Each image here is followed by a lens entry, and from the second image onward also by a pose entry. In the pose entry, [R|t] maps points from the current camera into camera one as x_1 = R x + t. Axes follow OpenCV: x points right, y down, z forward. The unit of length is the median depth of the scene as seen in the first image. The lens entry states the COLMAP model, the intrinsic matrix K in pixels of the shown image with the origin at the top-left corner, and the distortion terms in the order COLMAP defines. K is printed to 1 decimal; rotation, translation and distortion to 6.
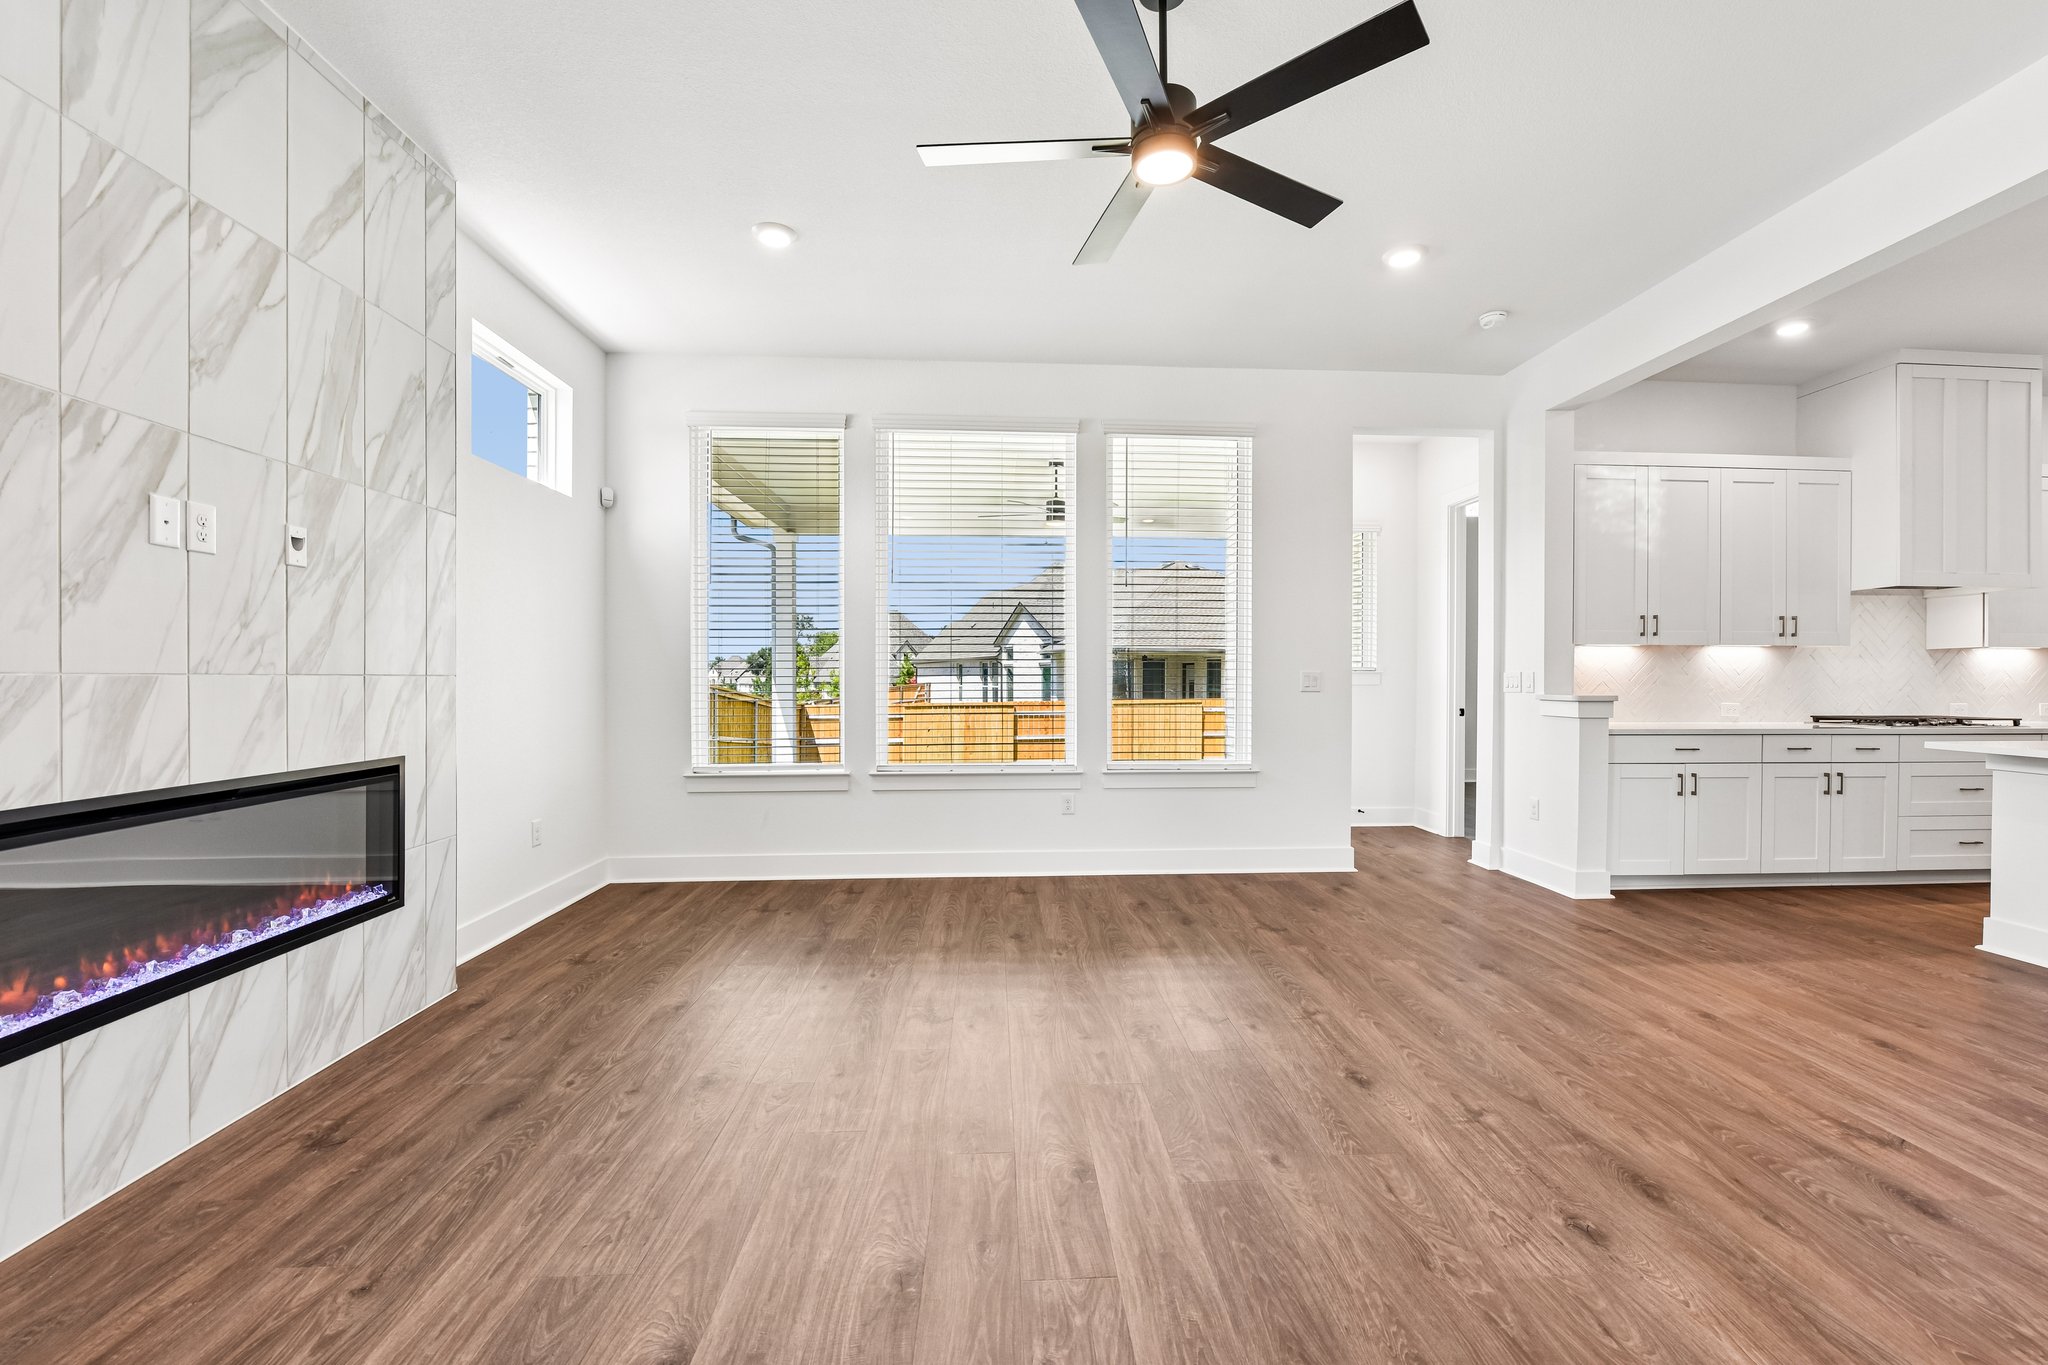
lens RADIAL K [[841.3, 0, 1054.8], [0, 841.3, 683.8], [0, 0, 1]] dist [-0.003183, -0.000058]
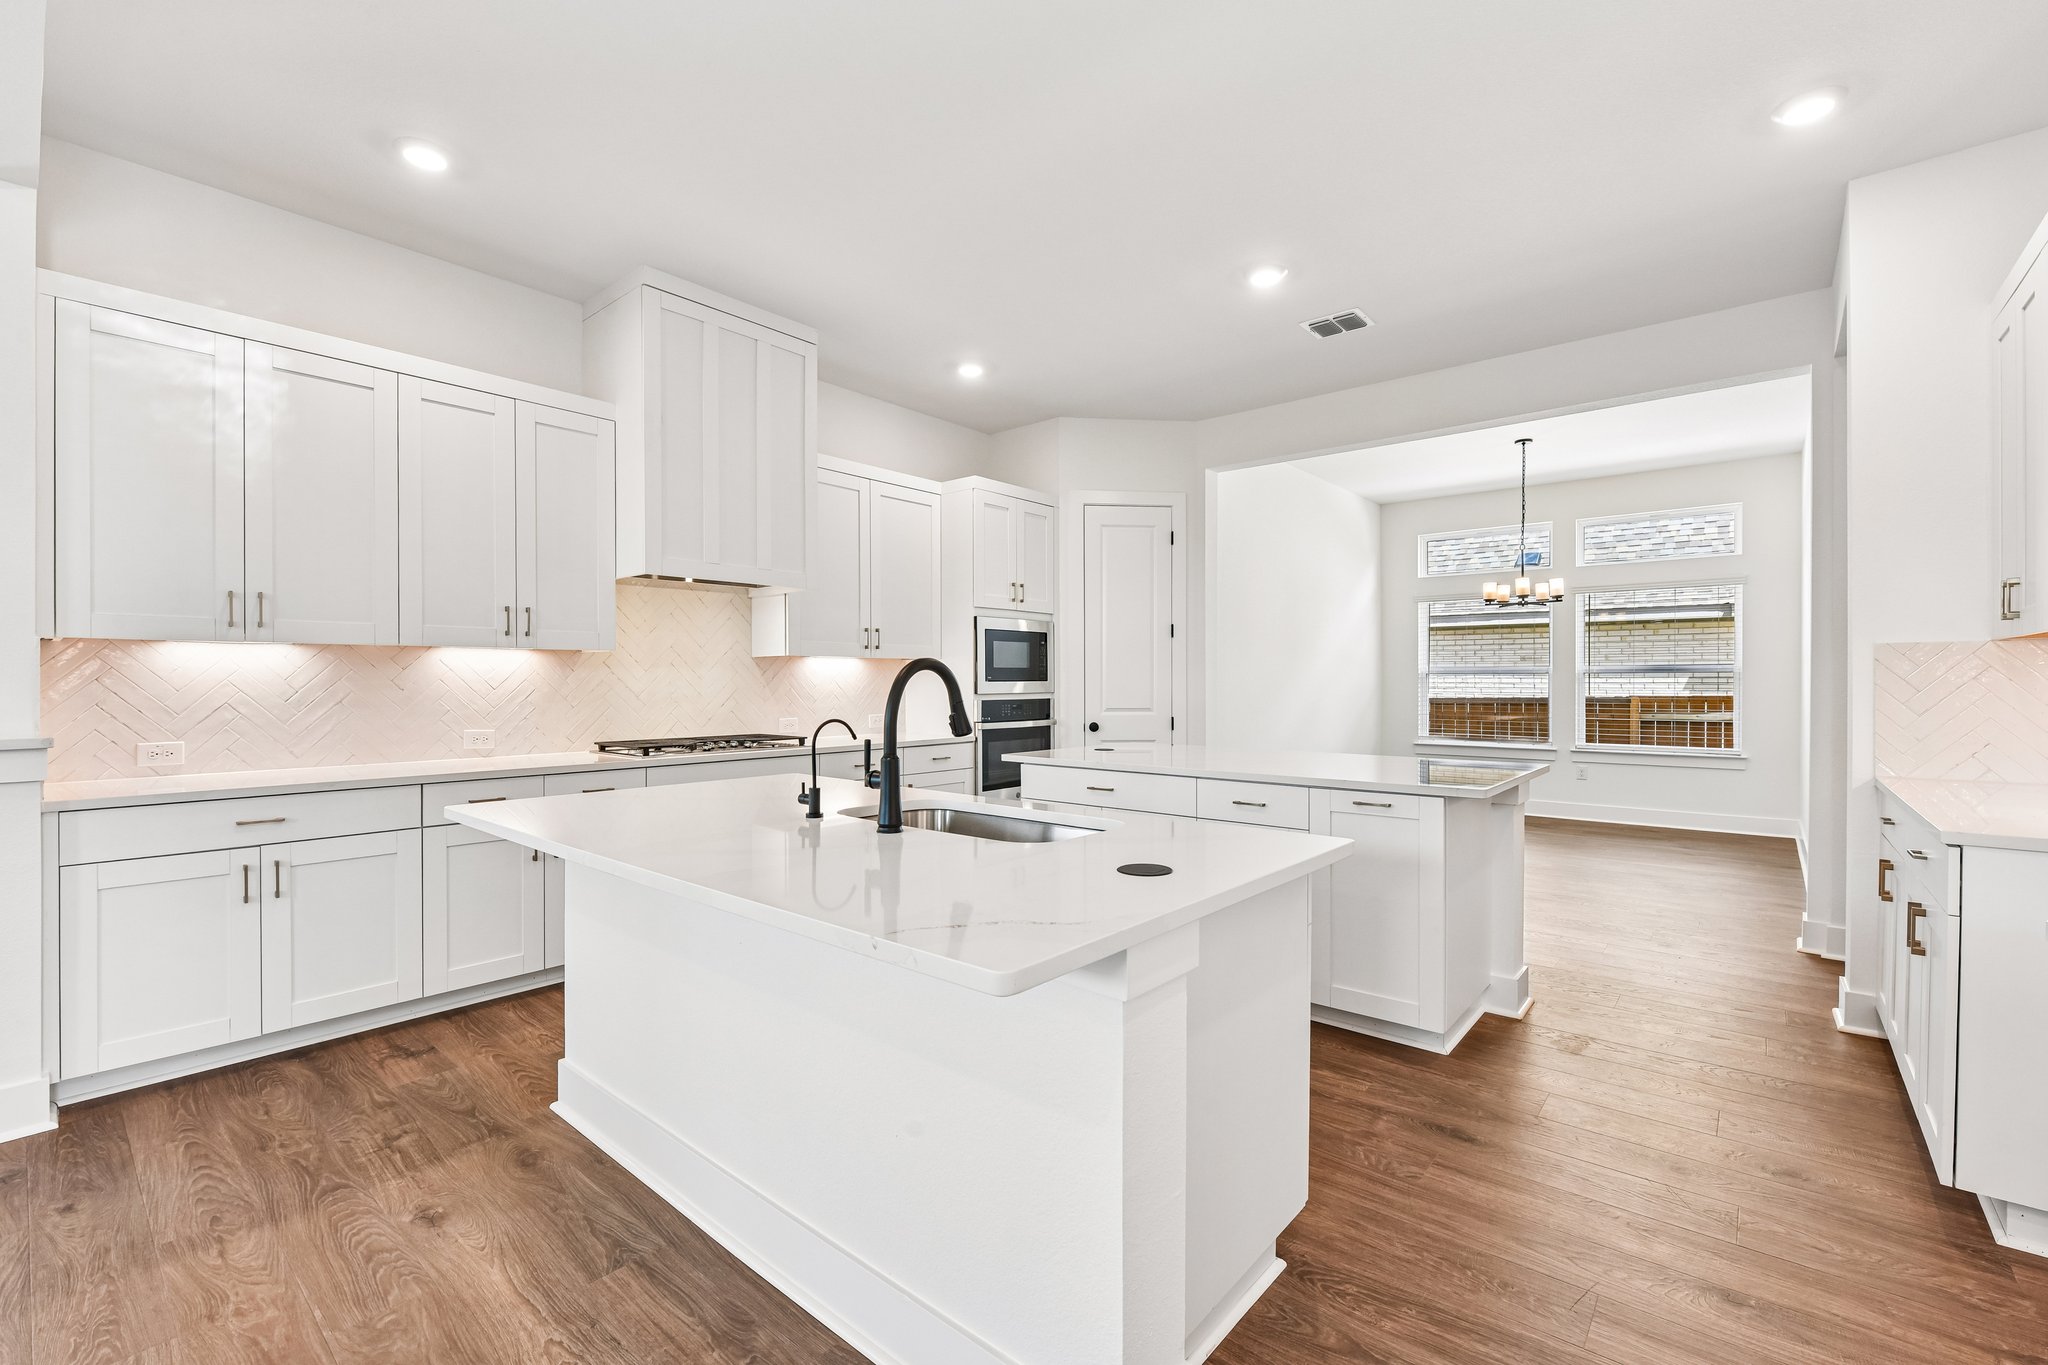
lens RADIAL K [[870.0, 0, 1024.0], [0, 870.0, 682.5], [0, 0, 1]] dist [0.002219, -0.000317]
pose [[0.704037, -0.003650, 0.710154, 1.179730], [0.007380, 0.999970, -0.002178, -0.022625], [-0.710125, 0.006774, 0.704043, 0.331288]]
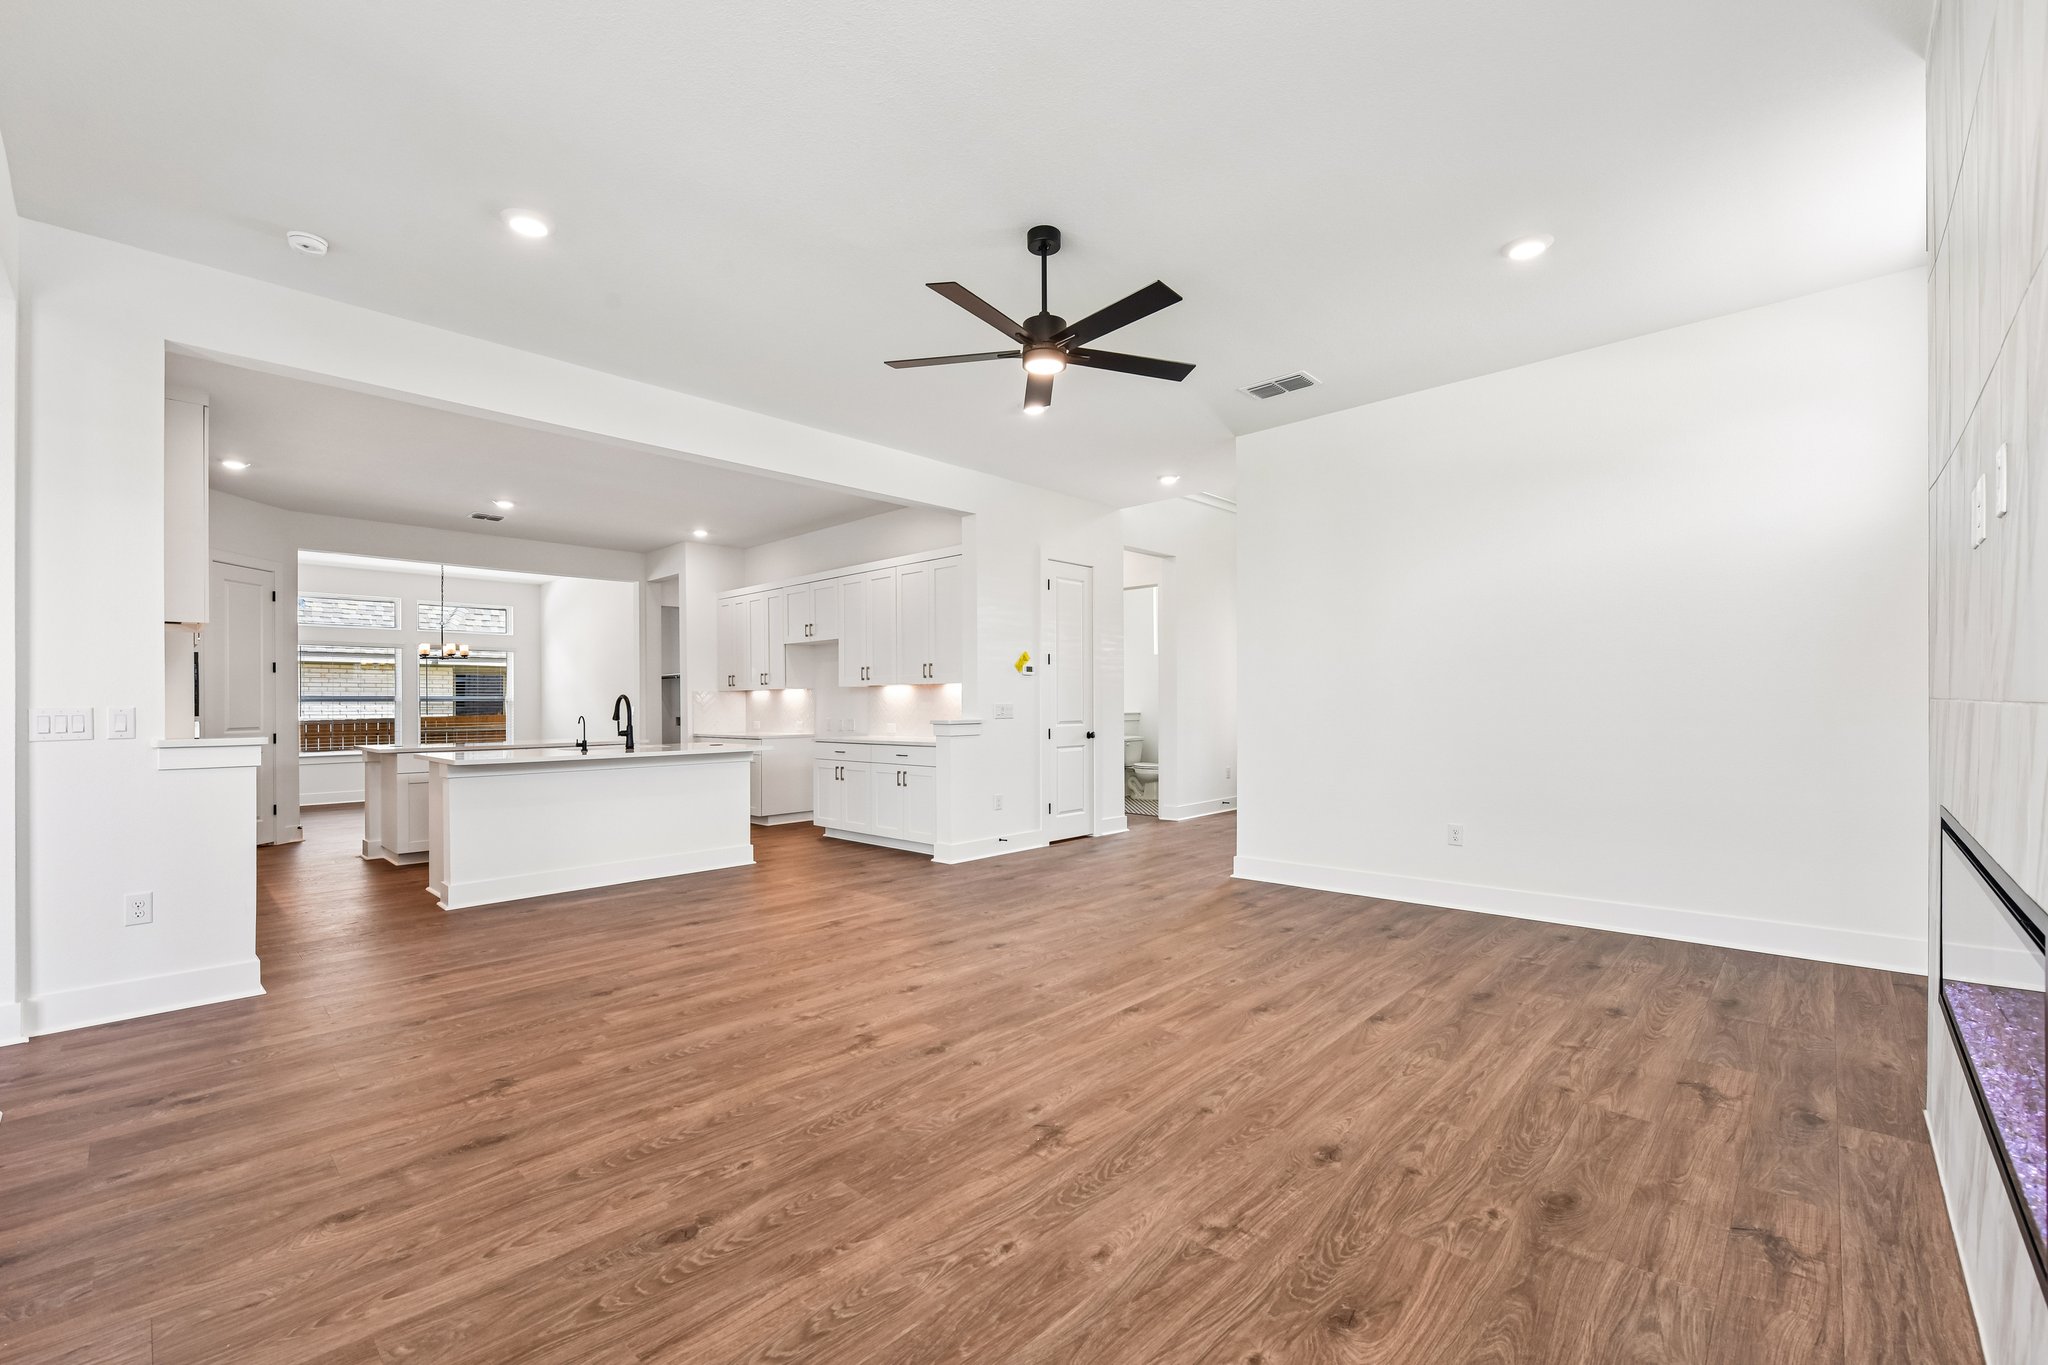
lens RADIAL K [[855.1, 0, 1047.7], [0, 855.1, 693.0], [0, 0, 1]] dist [-0.012909, -0.000976]
pose [[-0.681936, 0.012892, 0.731298, -0.775390], [0.013566, 0.999896, -0.004977, -0.021596], [-0.731286, 0.006526, -0.682040, 1.630869]]
